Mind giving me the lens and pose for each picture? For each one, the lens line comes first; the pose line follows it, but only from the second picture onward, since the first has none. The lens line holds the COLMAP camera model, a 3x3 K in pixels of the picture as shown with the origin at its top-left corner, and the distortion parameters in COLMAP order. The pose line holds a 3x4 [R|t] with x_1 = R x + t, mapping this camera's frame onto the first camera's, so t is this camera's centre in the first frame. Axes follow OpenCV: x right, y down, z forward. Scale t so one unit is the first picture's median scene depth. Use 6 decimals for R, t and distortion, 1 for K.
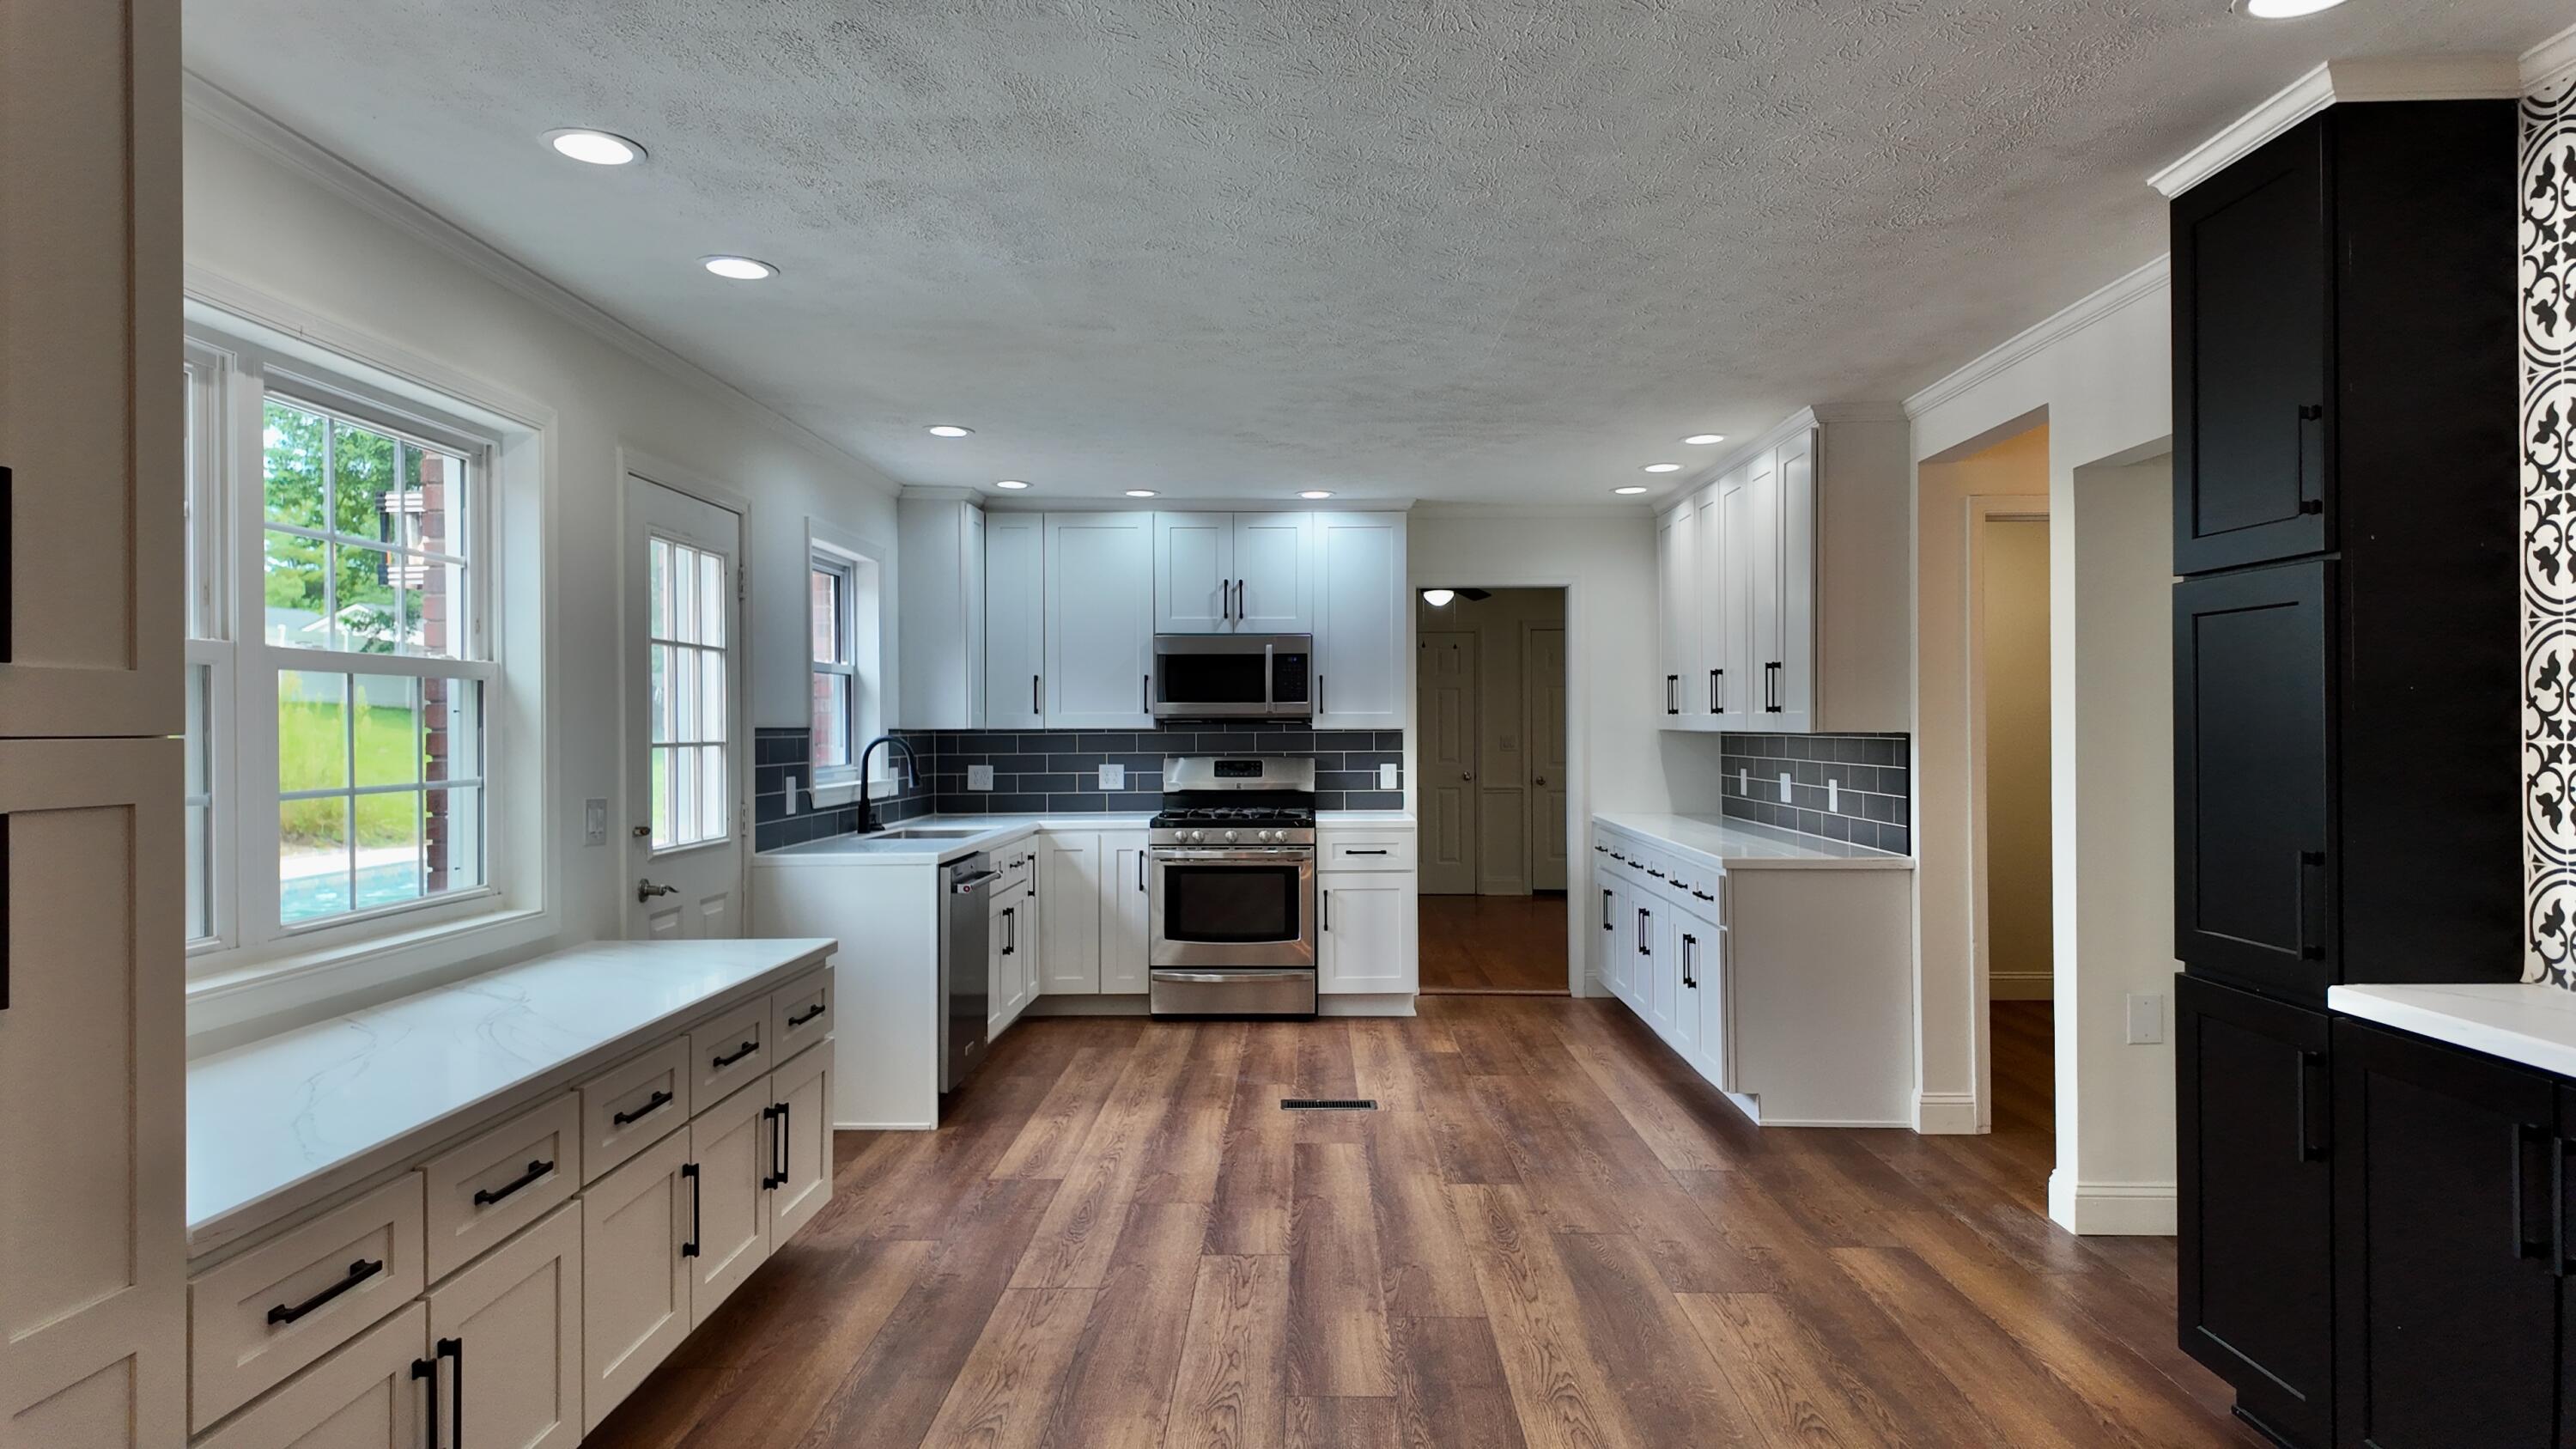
lens RADIAL K [[1480.2, 0, 1288.0], [0, 1480.2, 724.5], [0, 0, 1]] dist [0.000964, 0.000051]
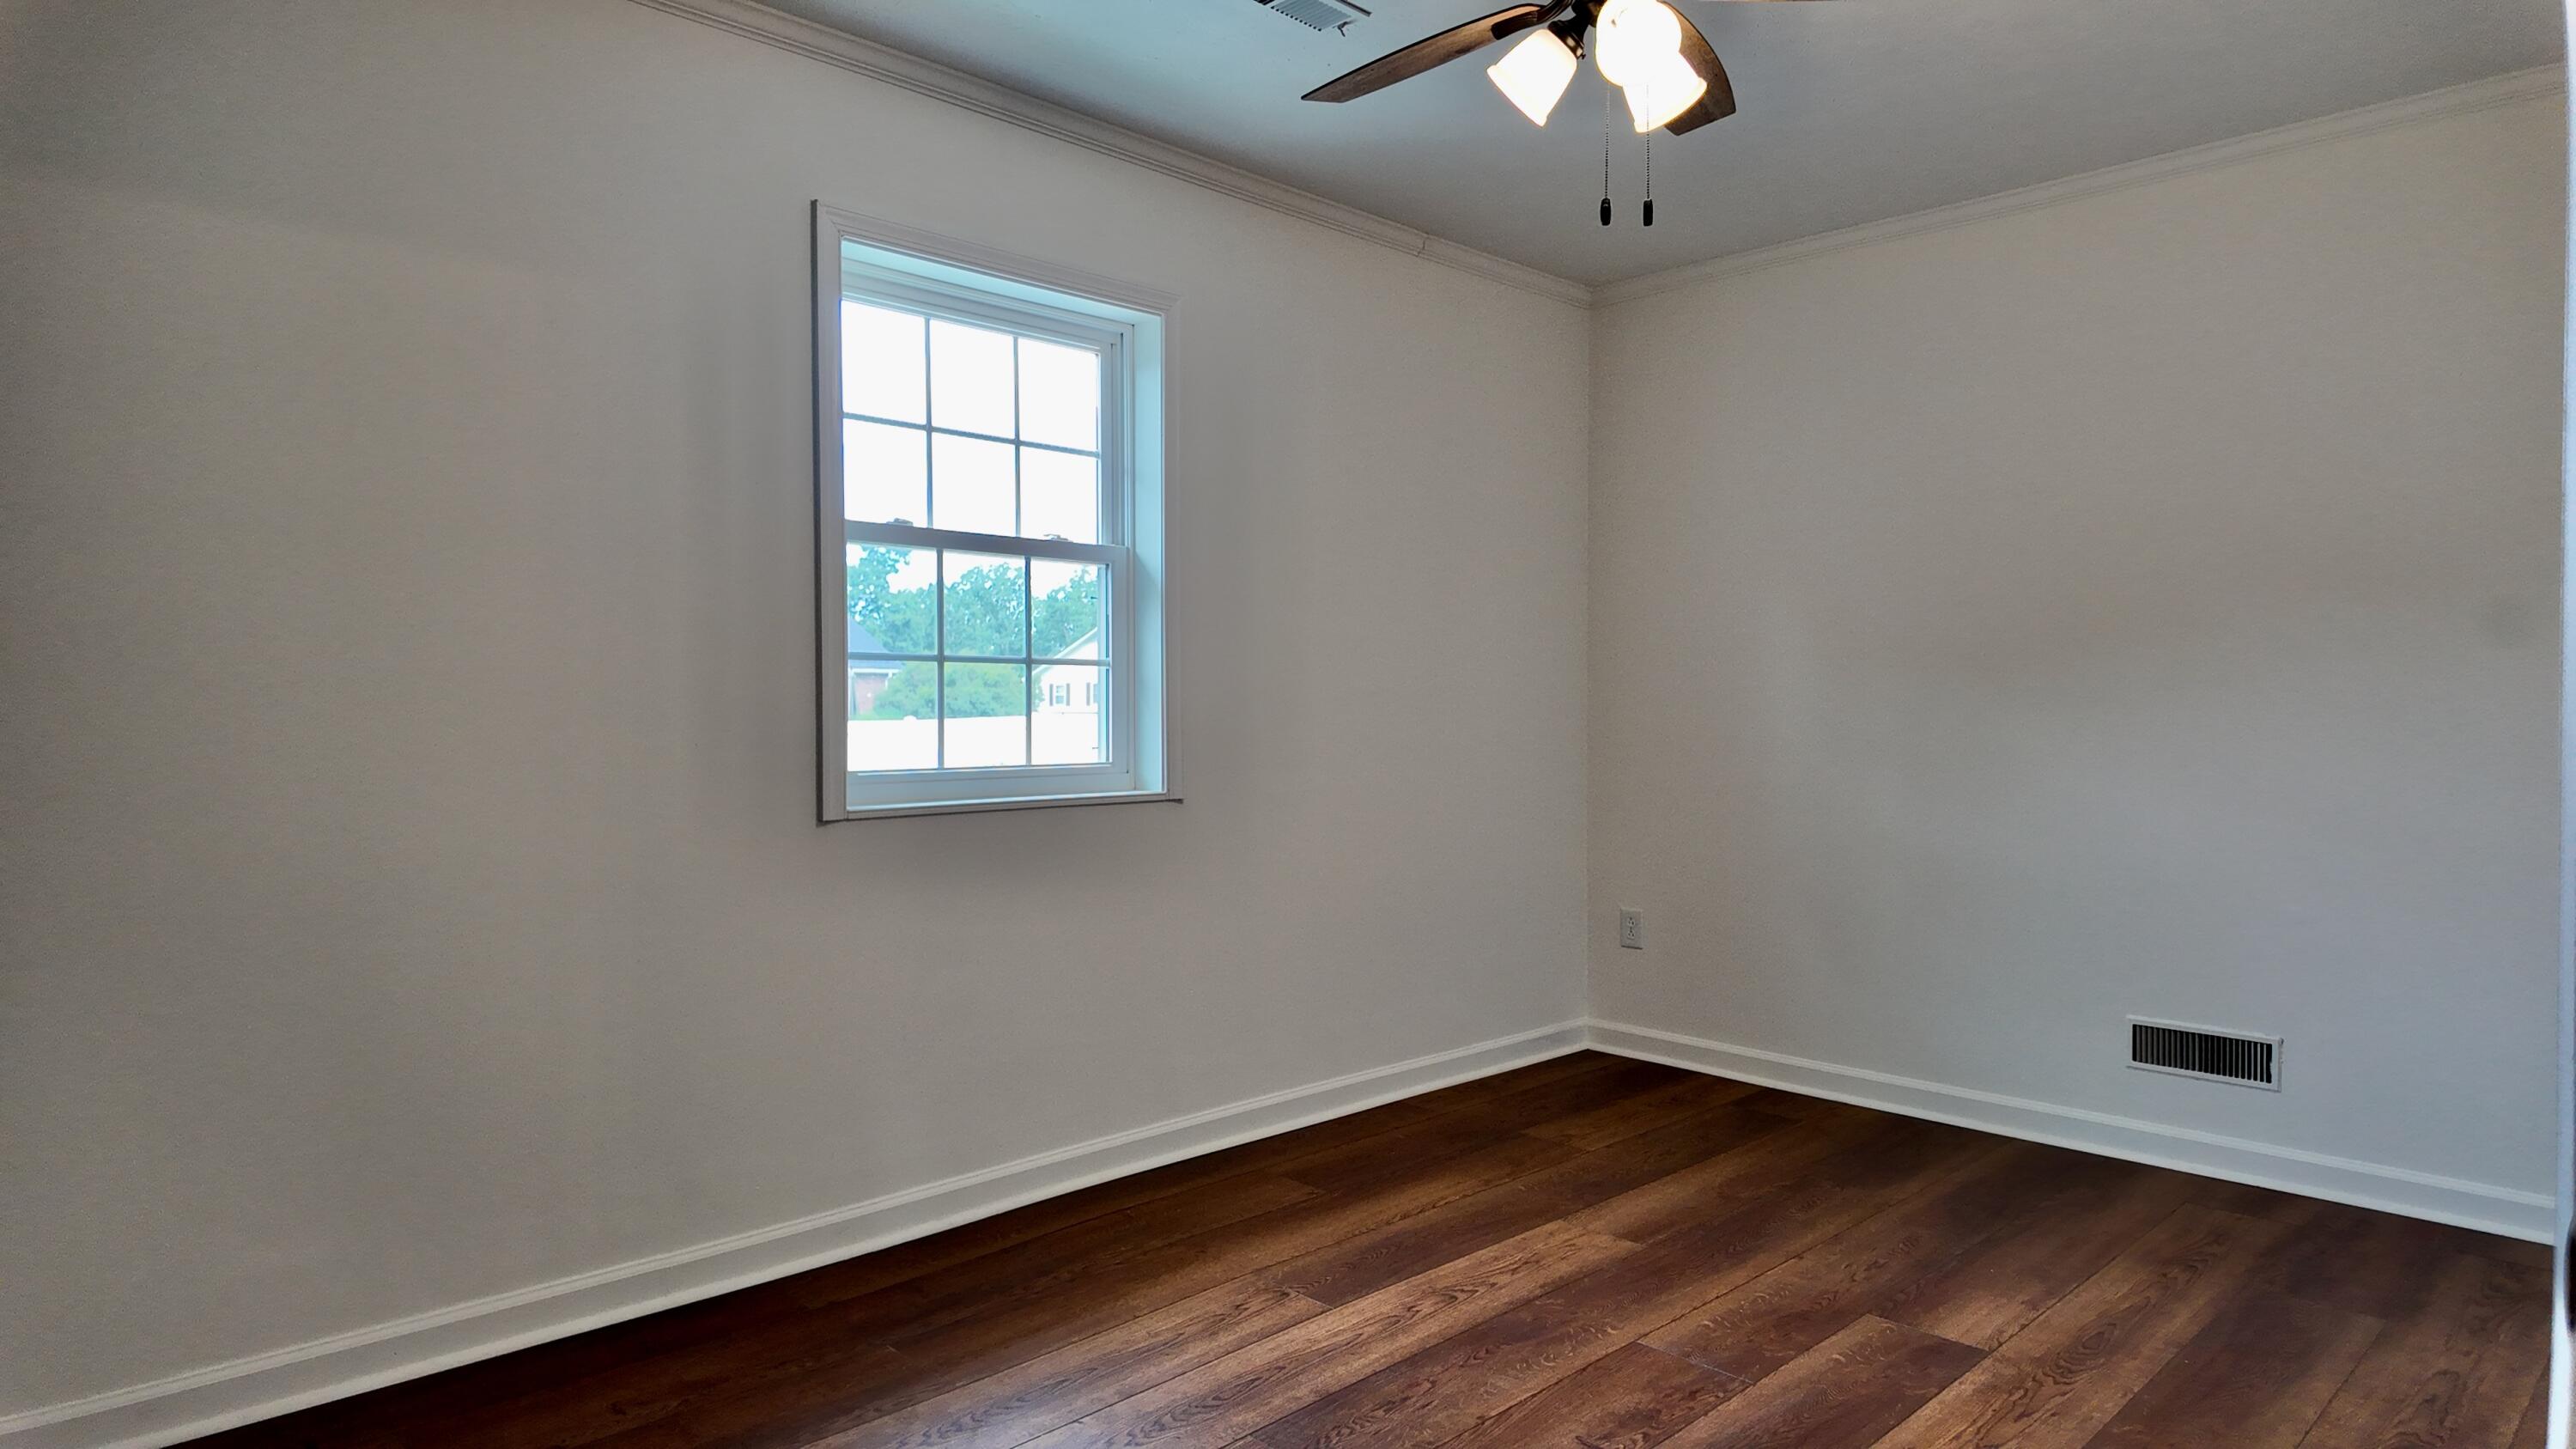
lens RADIAL K [[1480.2, 0, 1288.0], [0, 1480.2, 724.5], [0, 0, 1]] dist [0.000964, 0.000051]
pose [[0.695099, 0.045557, -0.717469, 0.159334], [-0.015348, 0.998703, 0.048545, 0.039314], [0.718750, -0.022732, 0.694896, 0.528154]]
